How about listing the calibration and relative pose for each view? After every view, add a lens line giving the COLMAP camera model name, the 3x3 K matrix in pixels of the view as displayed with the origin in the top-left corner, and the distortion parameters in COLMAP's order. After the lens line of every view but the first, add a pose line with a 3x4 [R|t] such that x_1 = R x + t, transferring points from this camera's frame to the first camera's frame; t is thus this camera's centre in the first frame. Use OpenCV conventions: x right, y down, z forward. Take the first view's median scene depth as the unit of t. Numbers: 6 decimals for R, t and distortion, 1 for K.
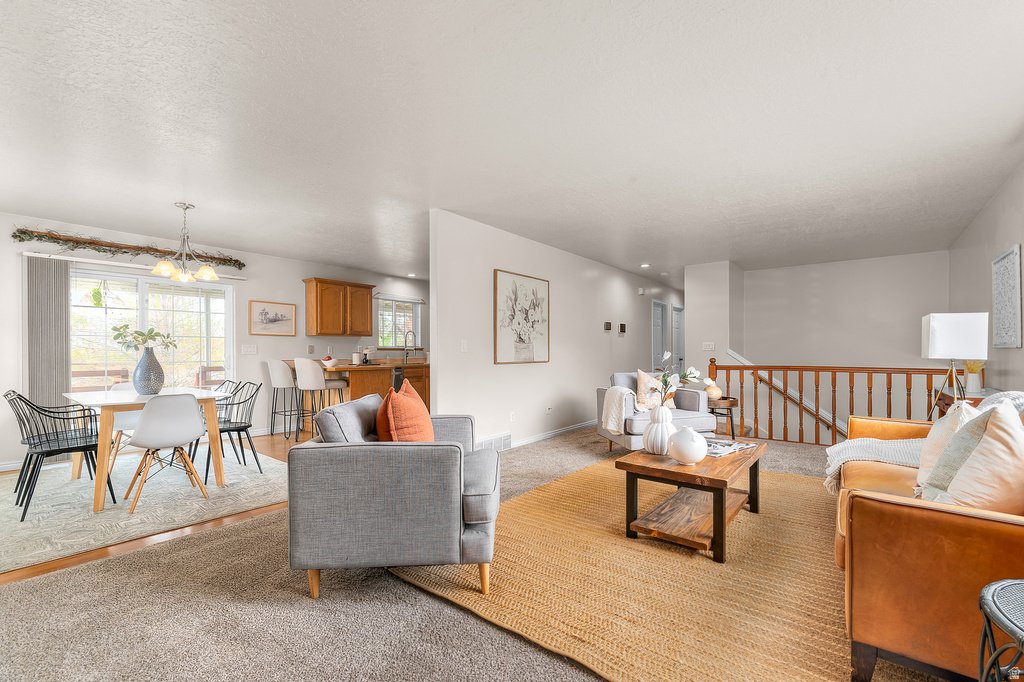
lens RADIAL K [[440.3, 0, 516.8], [0, 440.3, 351.0], [0, 0, 1]] dist [-0.000262, -0.000063]
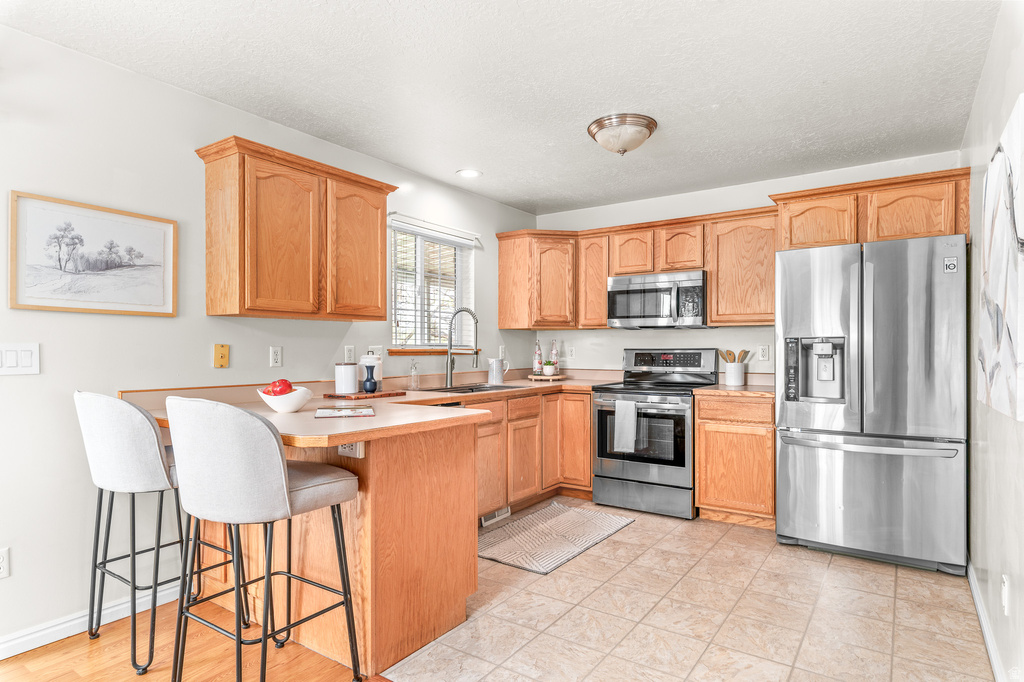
lens RADIAL K [[569.4, 0, 519.6], [0, 569.4, 352.2], [0, 0, 1]] dist [0.004116, -0.000575]
pose [[0.997639, 0.006631, 0.068361, -0.281215], [-0.007405, 0.999911, 0.011079, -0.013777], [-0.068282, -0.011559, 0.997599, 0.569969]]
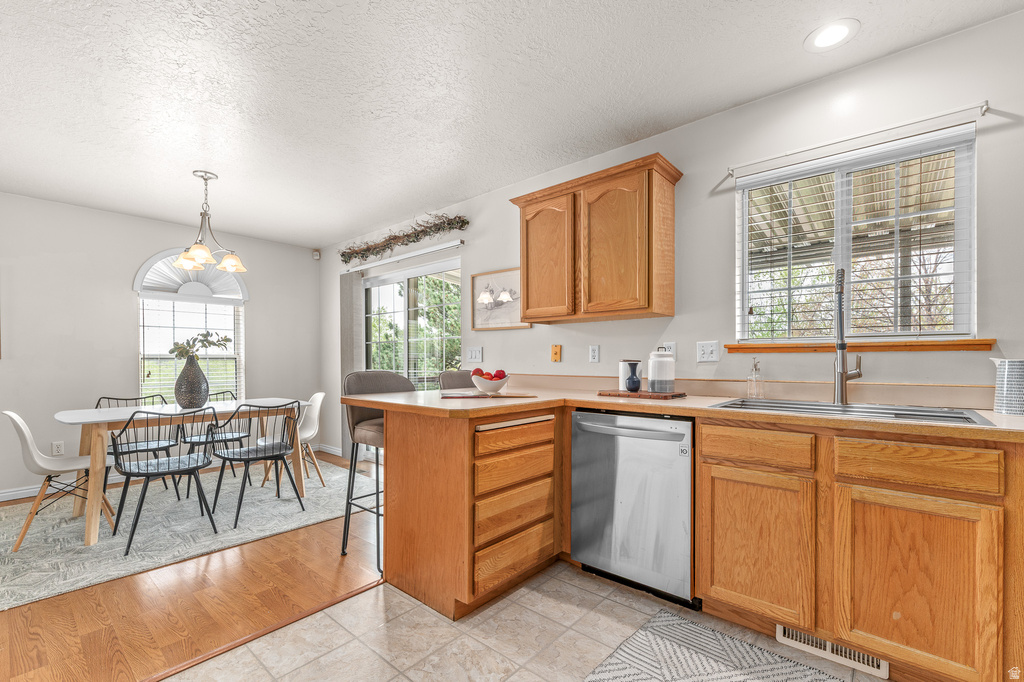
lens RADIAL K [[440.3, 0, 511.9], [0, 440.3, 361.6], [0, 0, 1]] dist [-0.000262, -0.000063]
pose [[-0.046851, 0.012337, -0.998826, 0.013285], [0.007712, 0.999898, 0.011988, -0.000270], [0.998872, -0.007141, -0.046941, 1.036909]]
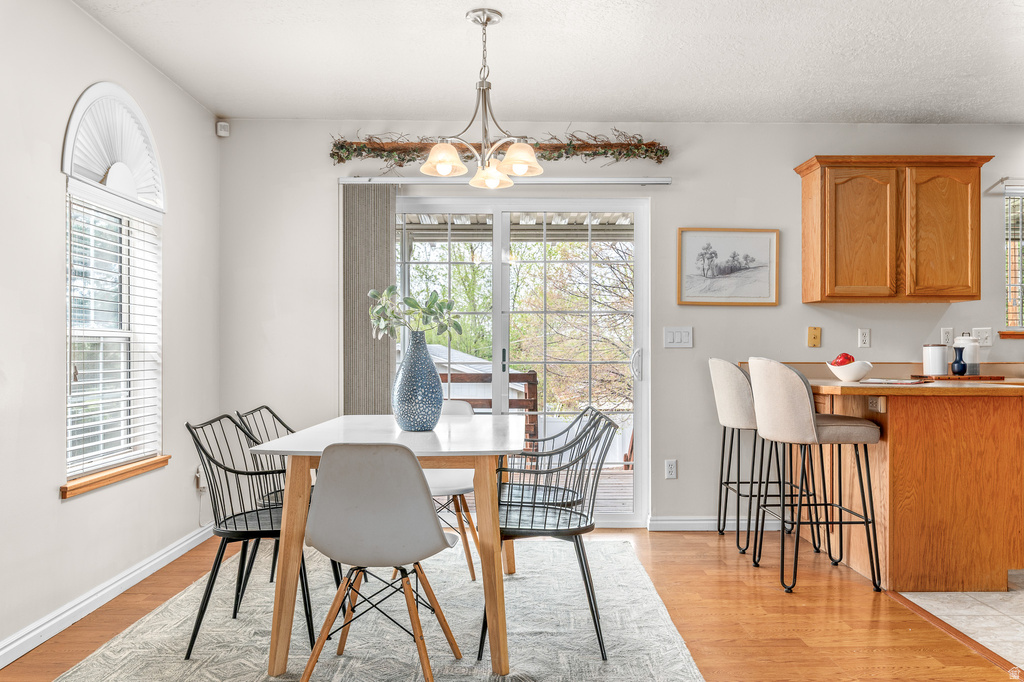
lens RADIAL K [[827.9, 0, 519.2], [0, 827.9, 349.2], [0, 0, 1]] dist [-0.005268, 0.000248]
pose [[0.630893, 0.006249, -0.775844, -0.047563], [-0.000408, 0.999970, 0.007723, 0.002475], [0.775869, -0.004555, 0.630877, 0.321795]]
